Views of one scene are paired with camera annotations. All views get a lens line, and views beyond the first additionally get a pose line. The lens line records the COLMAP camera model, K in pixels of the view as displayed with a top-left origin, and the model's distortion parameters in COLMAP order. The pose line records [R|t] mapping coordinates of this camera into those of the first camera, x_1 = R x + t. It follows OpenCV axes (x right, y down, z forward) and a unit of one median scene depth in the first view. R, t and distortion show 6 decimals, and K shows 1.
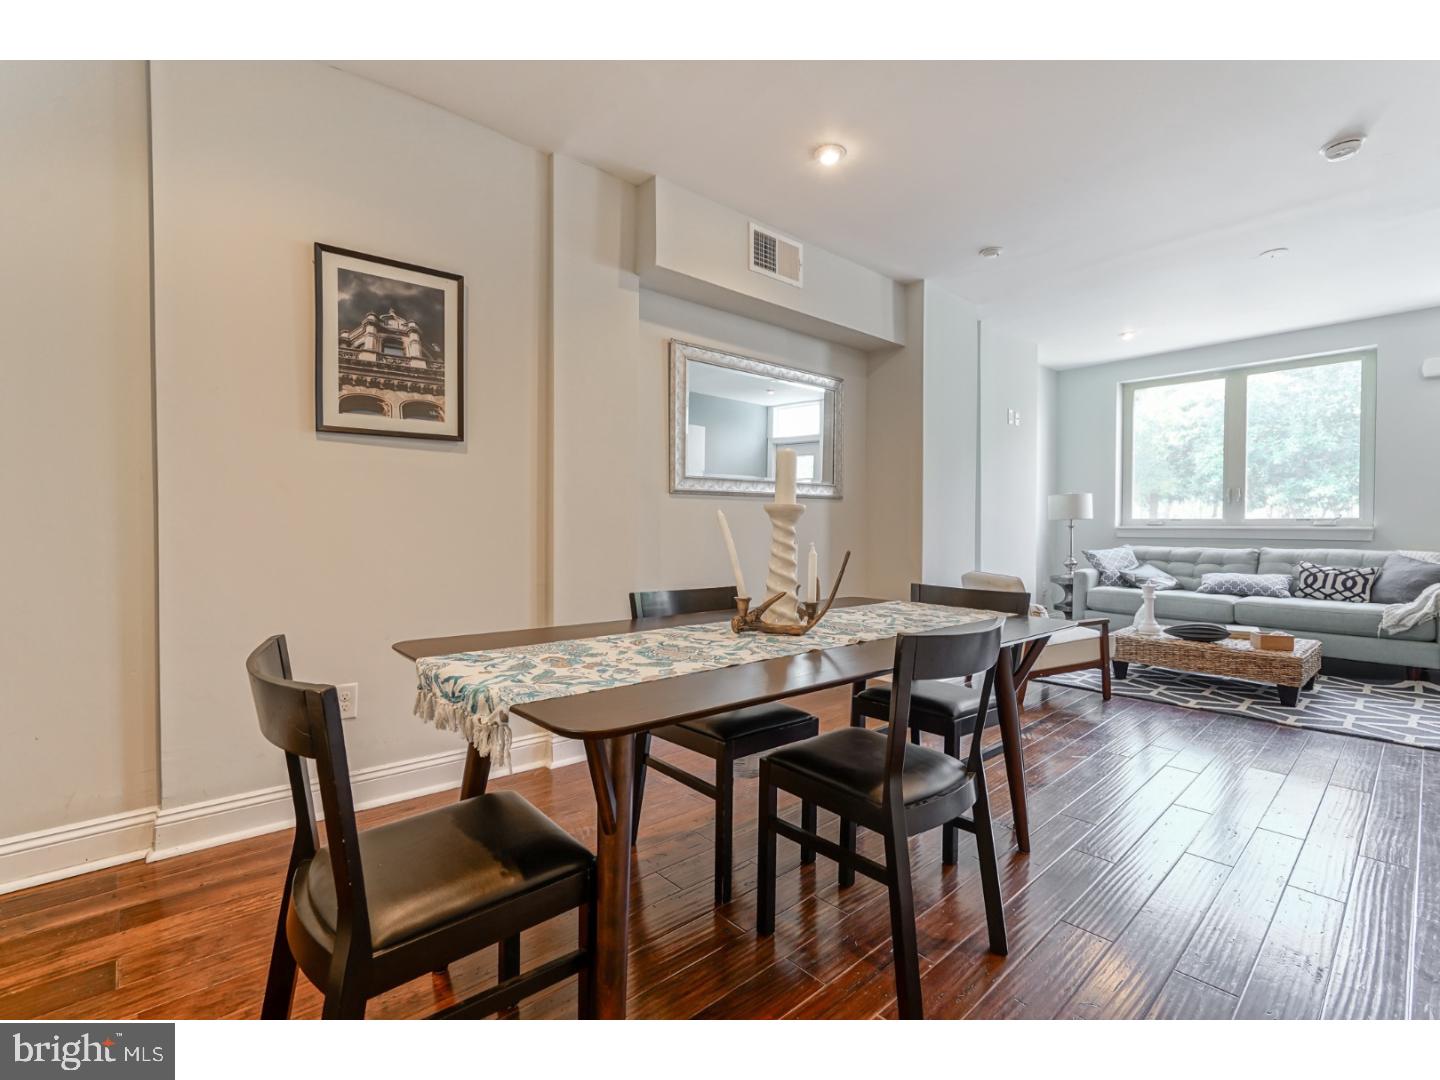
lens RADIAL K [[648.6, 0, 716.3], [0, 648.6, 535.0], [0, 0, 1]] dist [0.000471, -0.000695]
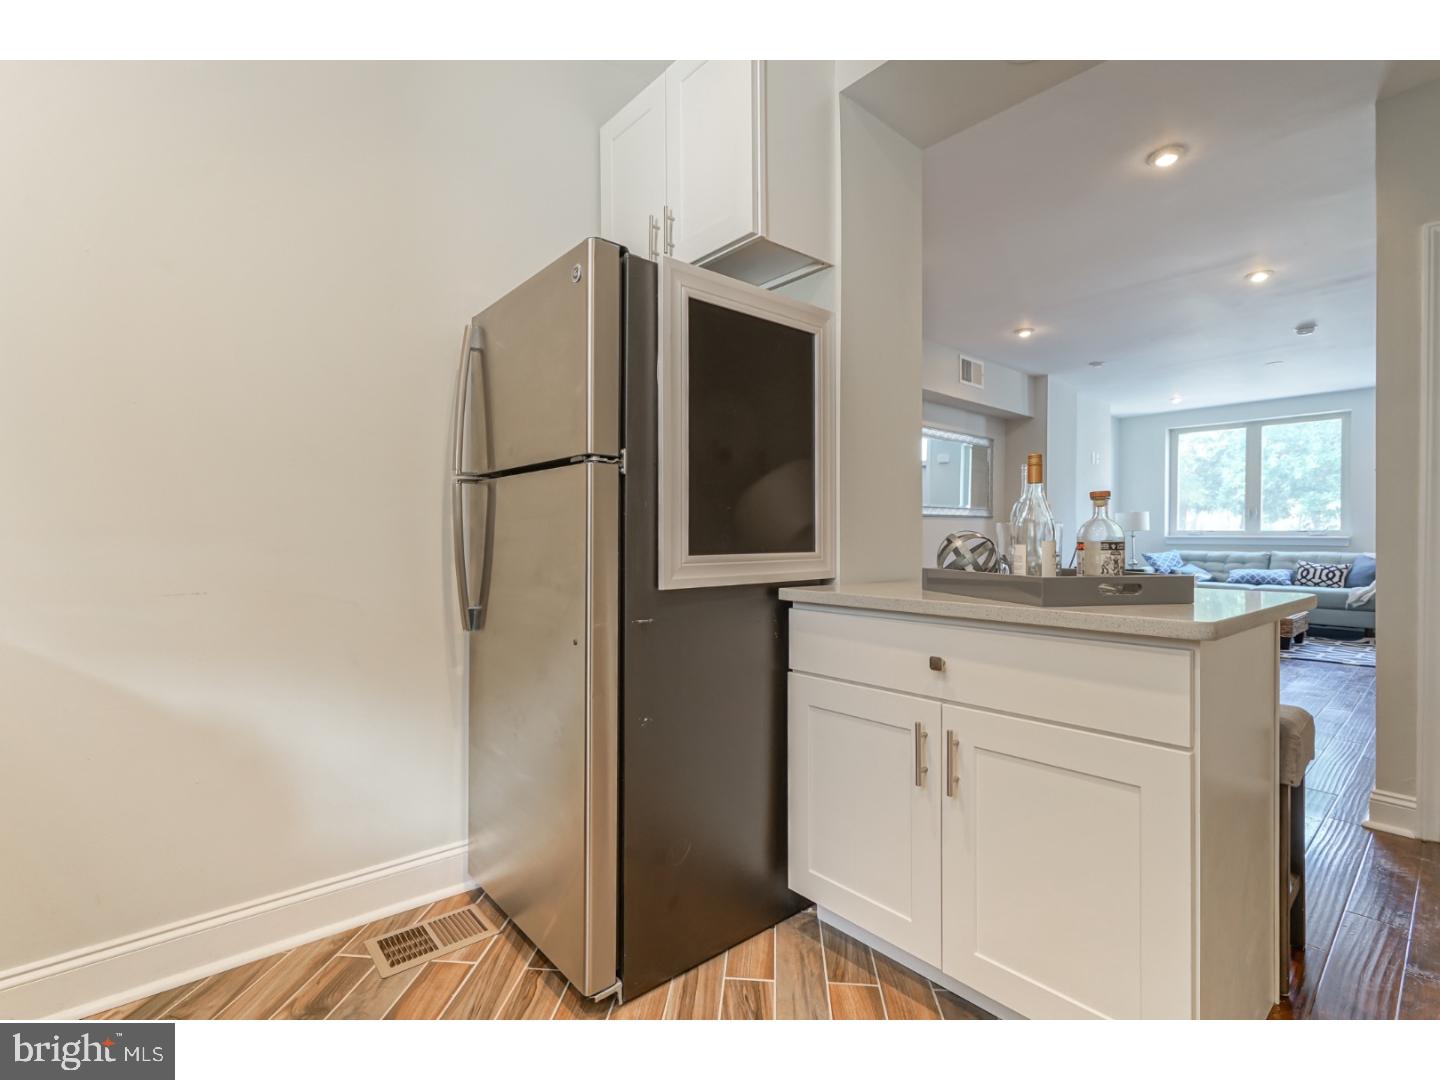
lens RADIAL K [[670.1, 0, 728.3], [0, 670.1, 538.8], [0, 0, 1]] dist [-0.001406, 0.000345]
pose [[0.999999, 0.001445, 0.000385, -0.368374], [-0.001442, 0.999971, -0.007450, 0.005678], [-0.000396, 0.007449, 0.999972, -0.490879]]
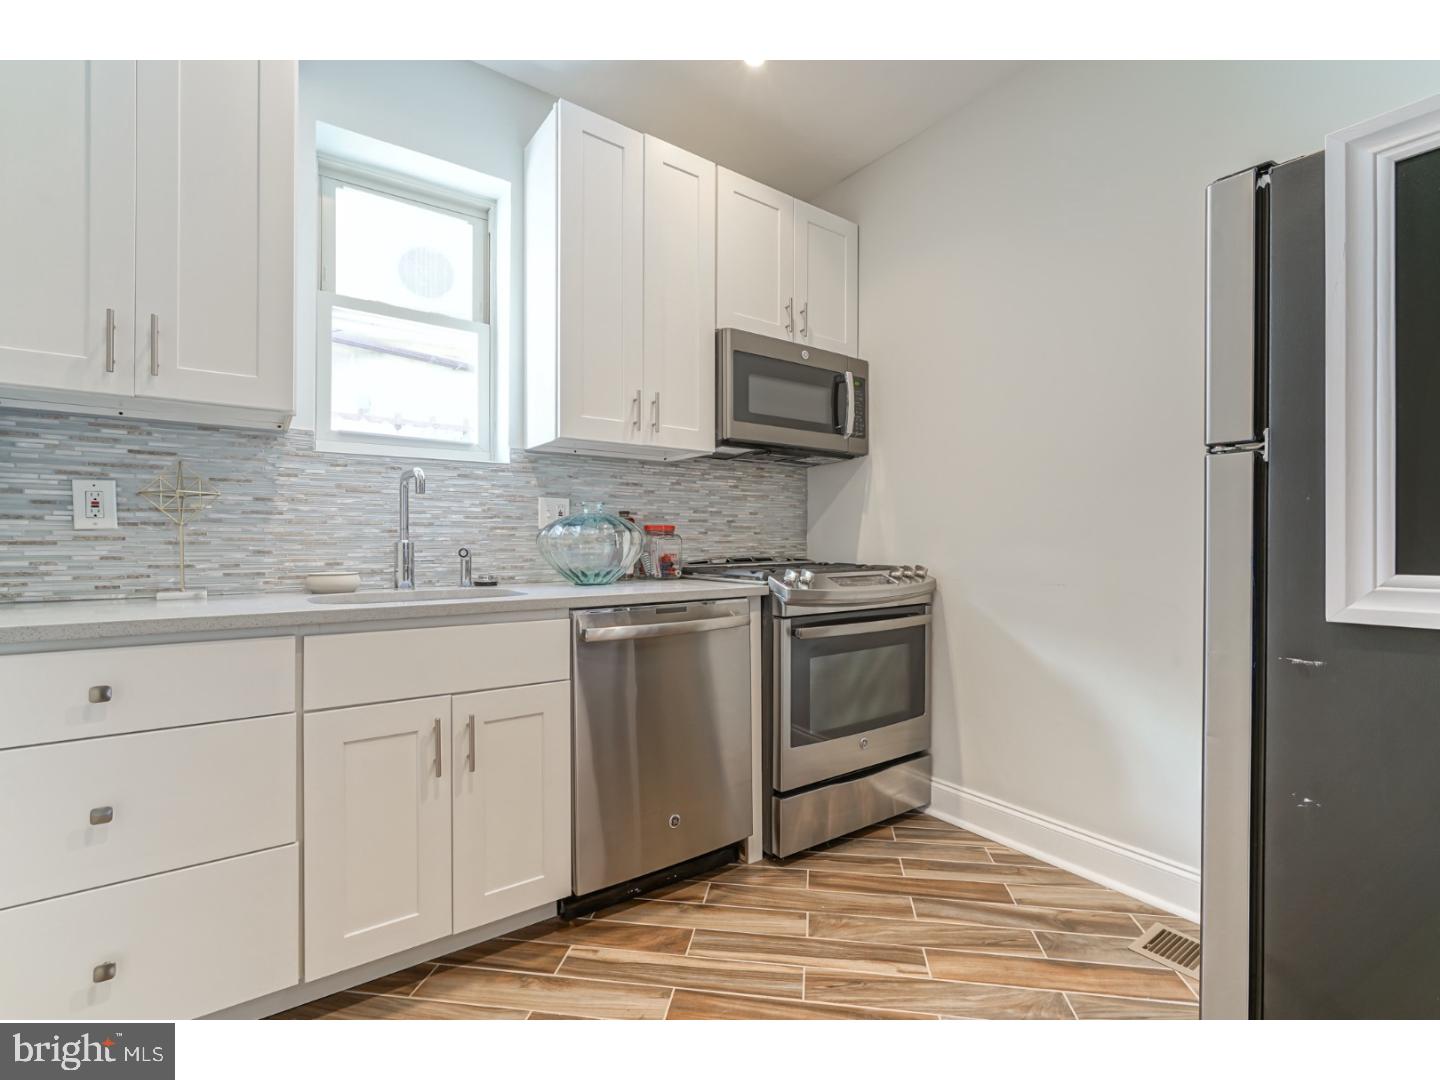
lens RADIAL K [[670.1, 0, 728.3], [0, 670.1, 538.8], [0, 0, 1]] dist [-0.001406, 0.000345]
pose [[-0.076607, -0.003174, -0.997056, -0.206181], [-0.009556, 0.999951, -0.002449, 0.003547], [0.997016, 0.009340, -0.076634, -0.378539]]
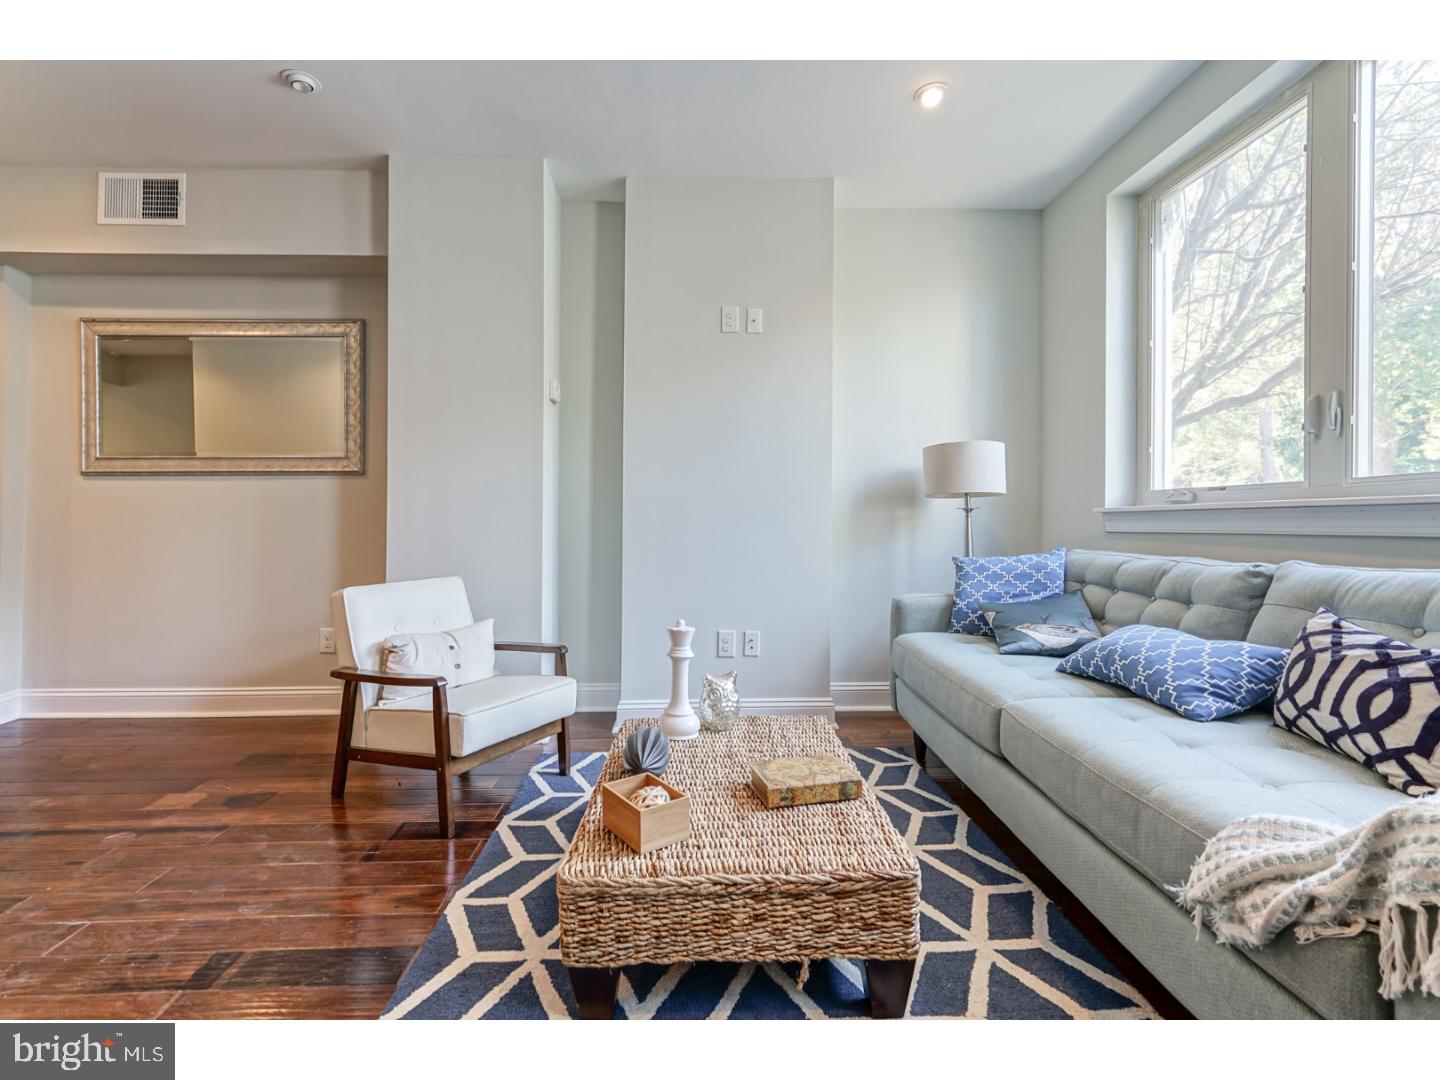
lens RADIAL K [[656.9, 0, 700.0], [0, 656.9, 519.6], [0, 0, 1]] dist [-0.003640, 0.000218]
pose [[0.760891, -0.005722, -0.648855, 0.905450], [-0.009063, 0.999770, -0.019445, 0.008642], [0.648817, 0.020676, 0.760664, 0.603639]]
